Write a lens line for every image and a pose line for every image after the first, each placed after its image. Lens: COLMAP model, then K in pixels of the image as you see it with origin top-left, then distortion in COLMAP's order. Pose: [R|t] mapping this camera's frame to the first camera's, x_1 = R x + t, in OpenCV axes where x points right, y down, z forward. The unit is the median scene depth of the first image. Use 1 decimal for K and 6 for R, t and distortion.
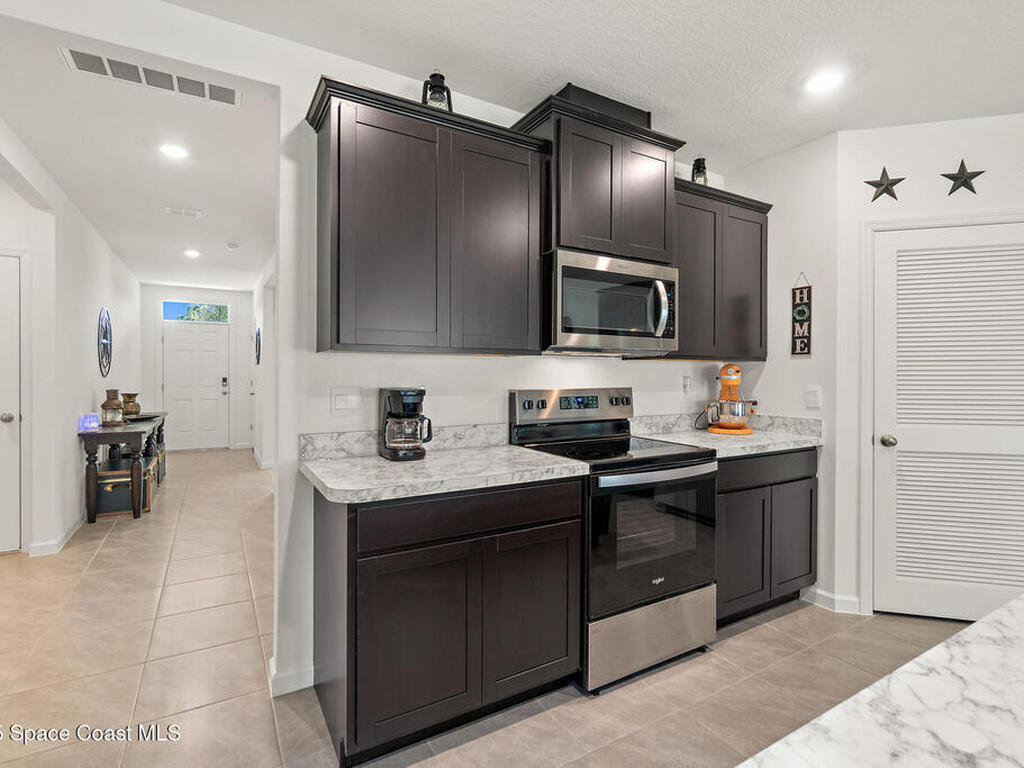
lens RADIAL K [[506.9, 0, 496.4], [0, 506.9, 367.1], [0, 0, 1]] dist [0.002808, 0.000464]
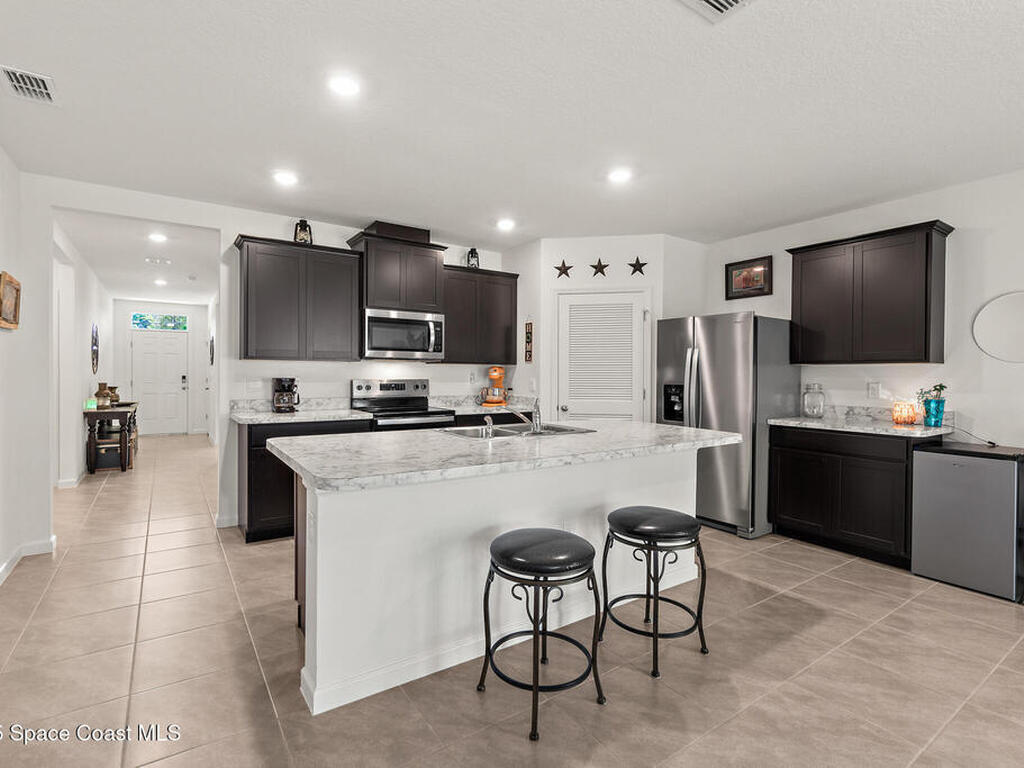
lens RADIAL K [[501.3, 0, 494.4], [0, 501.3, 372.1], [0, 0, 1]] dist [0.000909, 0.000096]
pose [[0.997530, 0.003457, 0.070159, 0.359712], [-0.003970, 0.999966, 0.007170, 0.001607], [-0.070132, -0.007431, 0.997510, -0.736752]]
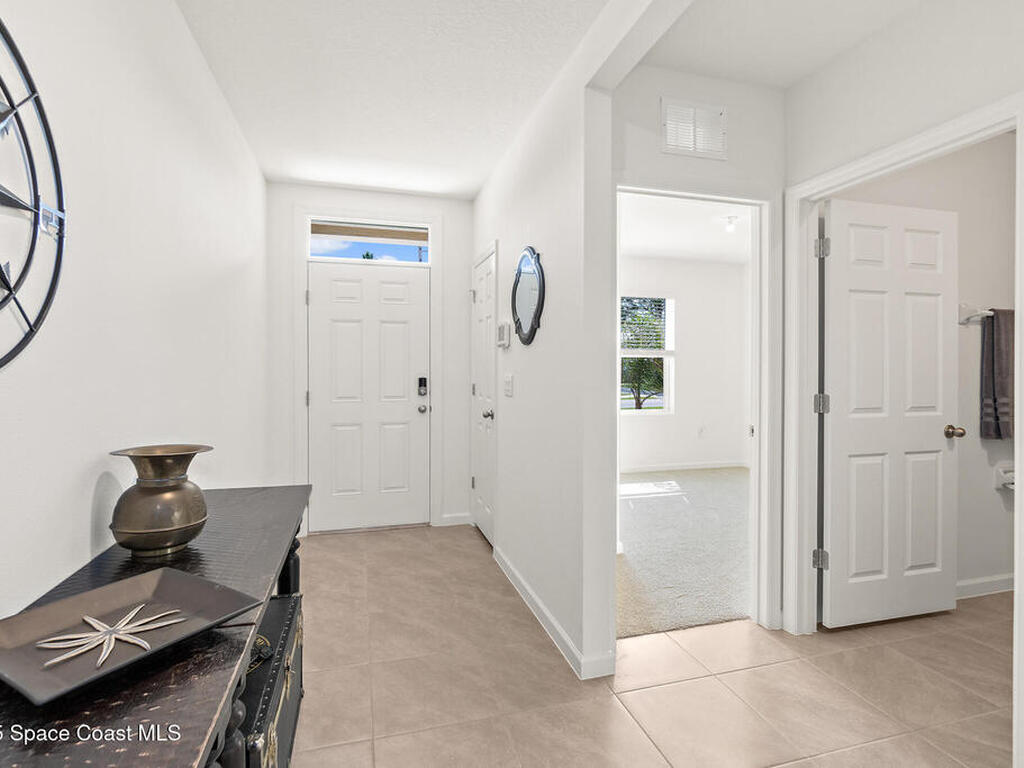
lens RADIAL K [[506.9, 0, 496.4], [0, 506.9, 367.1], [0, 0, 1]] dist [0.002808, 0.000464]
pose [[0.969377, 0.001870, -0.245569, -0.992921], [0.000103, 0.999968, 0.008020, 0.019230], [0.245576, -0.007799, 0.969346, 1.566786]]
